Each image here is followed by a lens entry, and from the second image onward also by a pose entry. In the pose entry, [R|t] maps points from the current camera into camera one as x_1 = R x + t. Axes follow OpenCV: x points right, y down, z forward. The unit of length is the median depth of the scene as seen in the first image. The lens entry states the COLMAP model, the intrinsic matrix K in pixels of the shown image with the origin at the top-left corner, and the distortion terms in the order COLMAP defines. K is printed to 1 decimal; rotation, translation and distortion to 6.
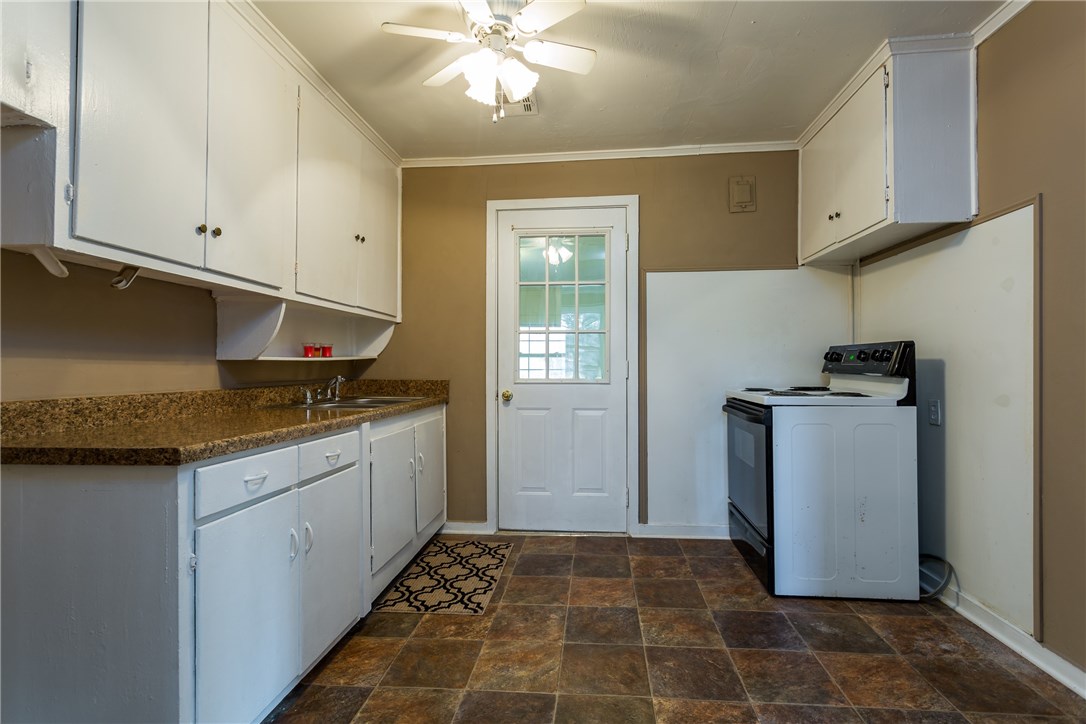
lens RADIAL K [[508.0, 0, 541.9], [0, 508.0, 380.6], [0, 0, 1]] dist [0.001235, 0.000676]
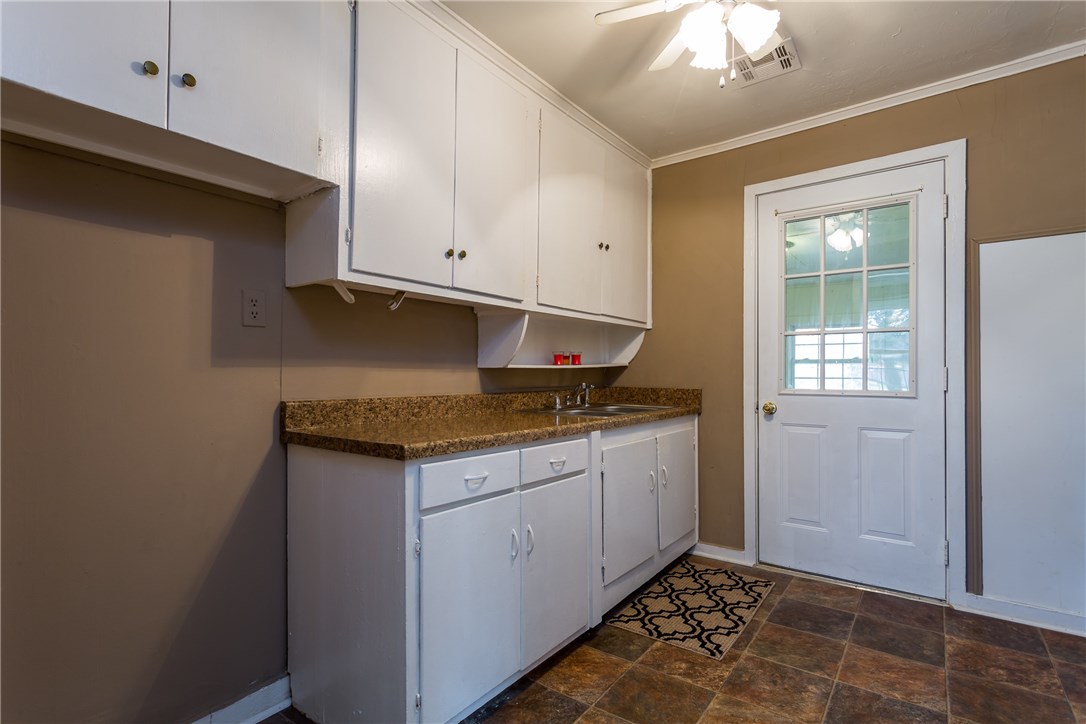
lens RADIAL K [[508.0, 0, 541.9], [0, 508.0, 380.6], [0, 0, 1]] dist [0.001235, 0.000676]
pose [[0.854542, 0.010531, -0.519276, 0.070961], [-0.017854, 0.999799, -0.009105, -0.003949], [0.519076, 0.017052, 0.854558, 0.094091]]
